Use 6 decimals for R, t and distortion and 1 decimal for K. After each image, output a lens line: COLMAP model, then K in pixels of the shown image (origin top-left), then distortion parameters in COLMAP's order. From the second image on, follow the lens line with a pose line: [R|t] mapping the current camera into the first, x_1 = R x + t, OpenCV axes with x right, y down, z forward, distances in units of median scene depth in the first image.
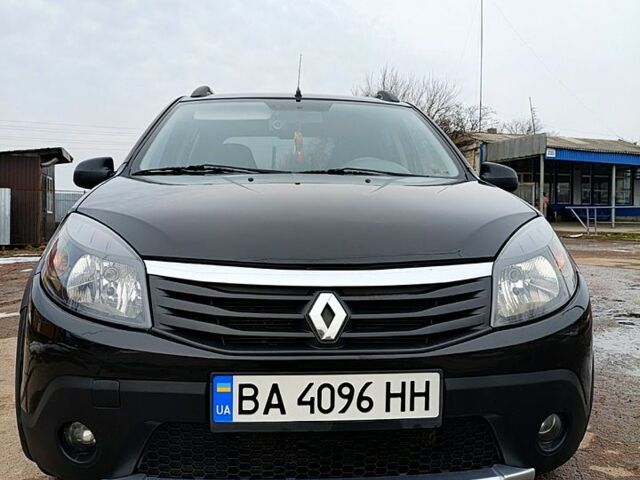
lens RADIAL K [[605.0, 0, 320.0], [0, 605.0, 240.0], [0, 0, 1]] dist [0.146919, -0.273743]
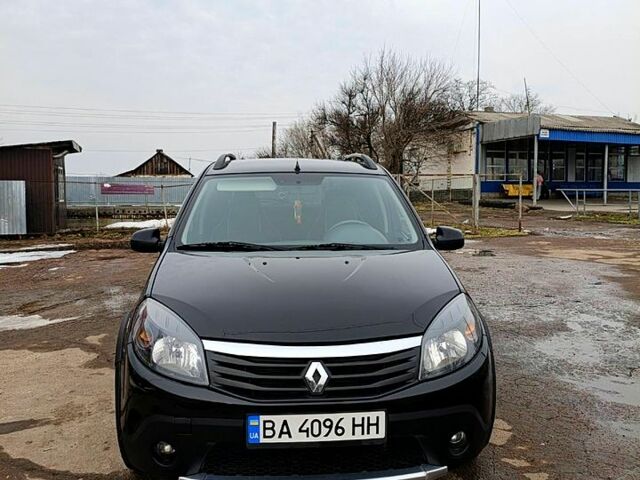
lens RADIAL K [[605.0, 0, 320.0], [0, 605.0, 240.0], [0, 0, 1]] dist [0.146919, -0.273743]
pose [[0.999939, -0.010731, -0.002708, 0.026341], [0.010849, 0.998774, 0.048304, -0.281794], [0.002187, -0.048330, 0.998829, -0.539966]]
